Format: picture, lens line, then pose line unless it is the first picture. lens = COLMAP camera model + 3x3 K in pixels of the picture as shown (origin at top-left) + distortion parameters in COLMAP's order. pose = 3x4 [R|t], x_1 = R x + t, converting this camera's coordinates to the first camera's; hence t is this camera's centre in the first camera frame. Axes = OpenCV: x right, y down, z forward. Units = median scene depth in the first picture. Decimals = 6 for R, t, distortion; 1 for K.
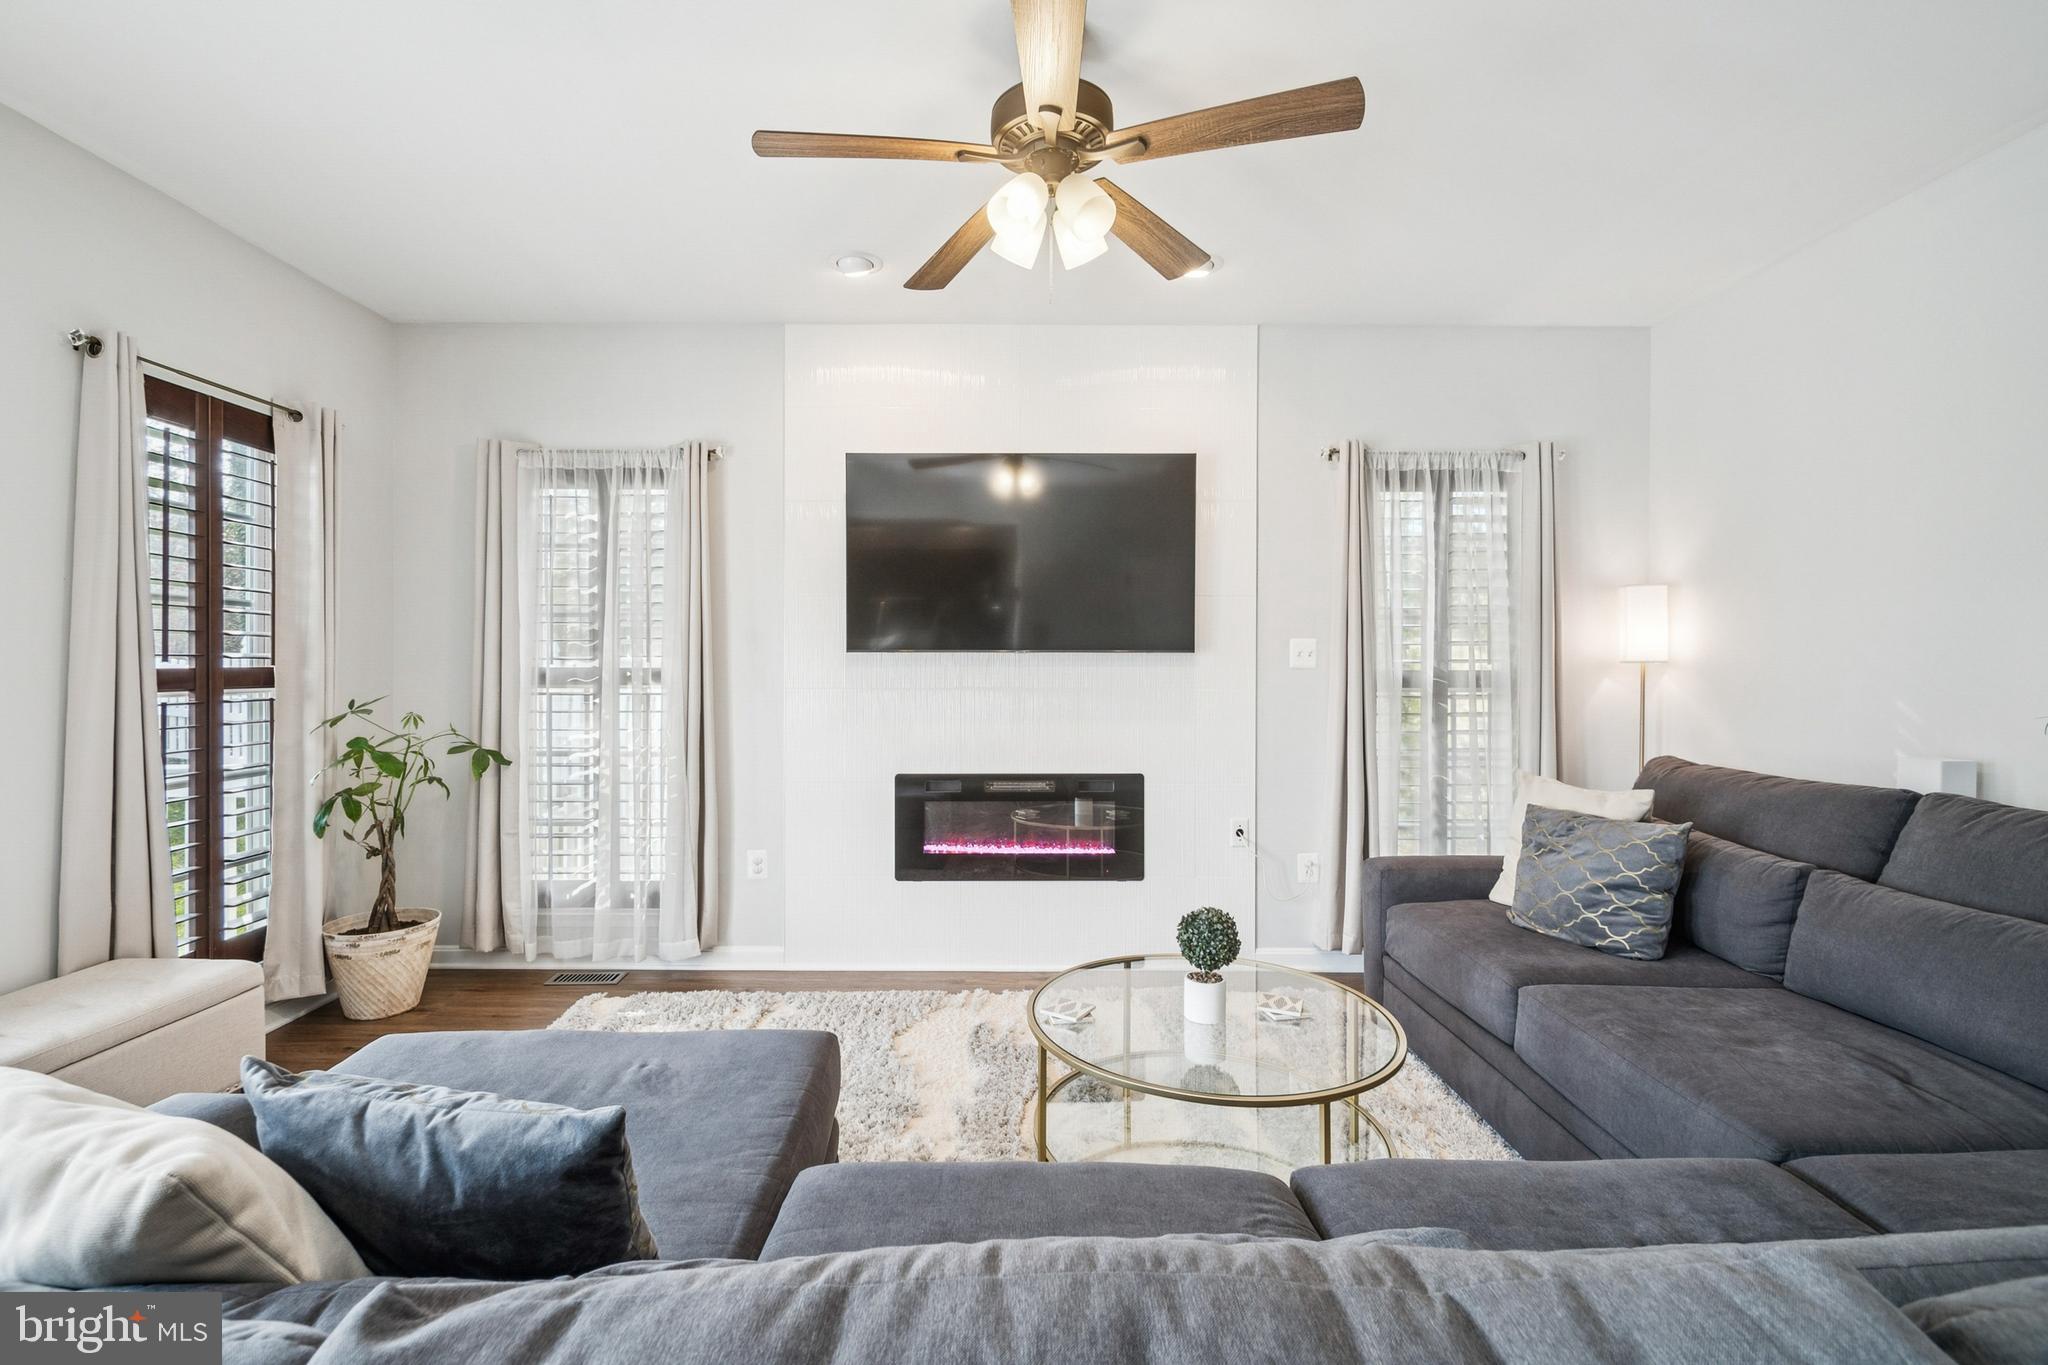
lens RADIAL K [[944.4, 0, 1007.9], [0, 944.4, 666.0], [0, 0, 1]] dist [-0.005087, -0.001754]
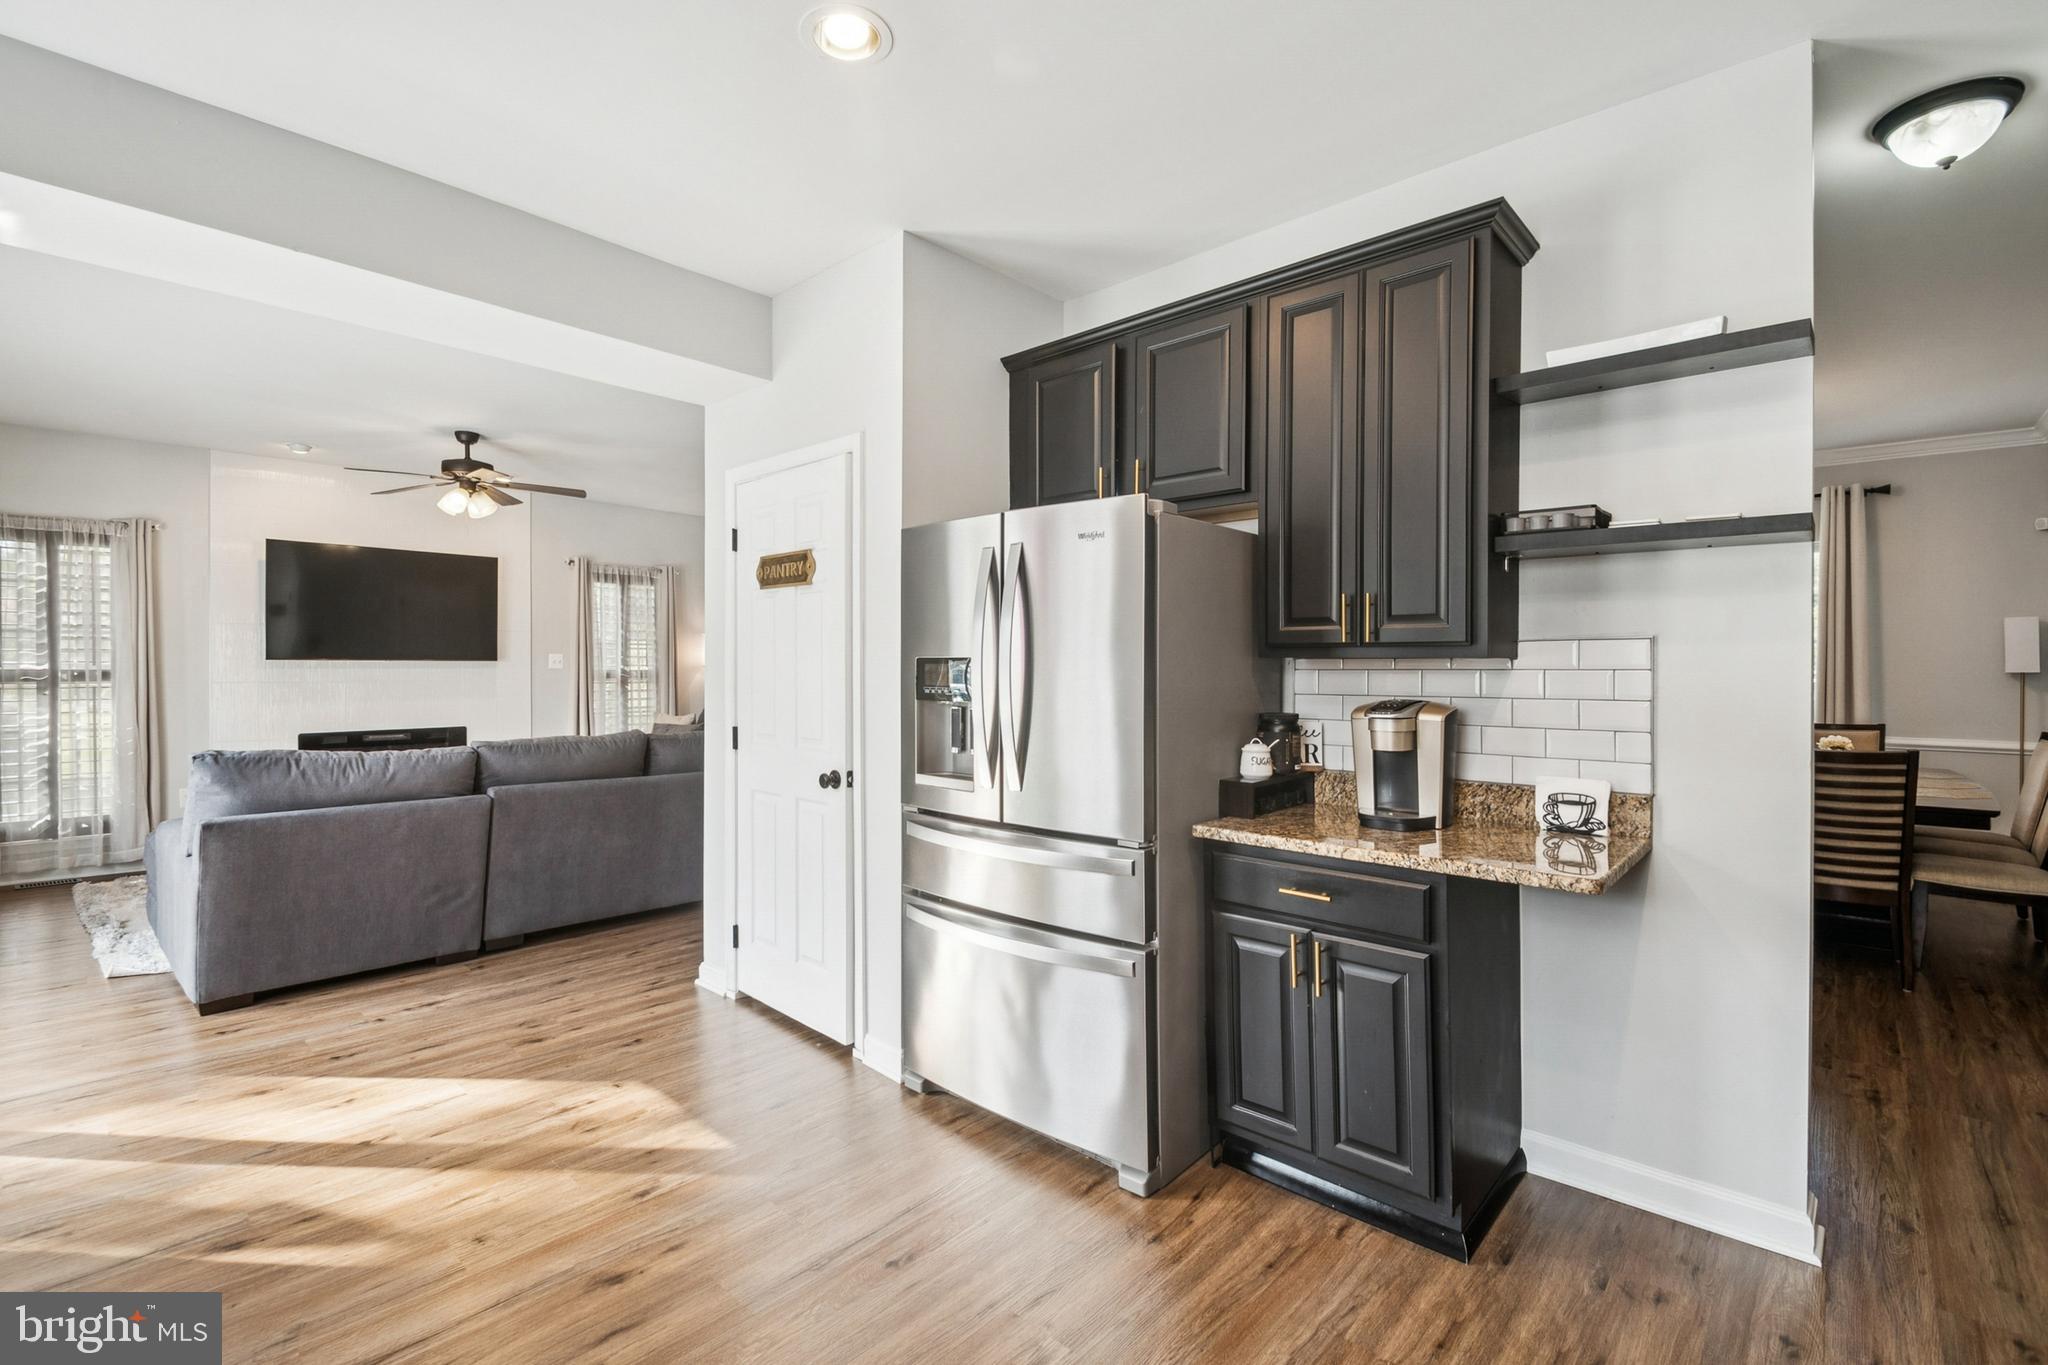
lens RADIAL K [[944.4, 0, 1008.1], [0, 944.4, 673.3], [0, 0, 1]] dist [-0.005087, -0.001754]
pose [[0.684328, -0.005613, 0.729153, -0.483669], [0.005747, 0.999981, 0.002304, 0.012202], [-0.729152, 0.002614, 0.684347, -1.050214]]
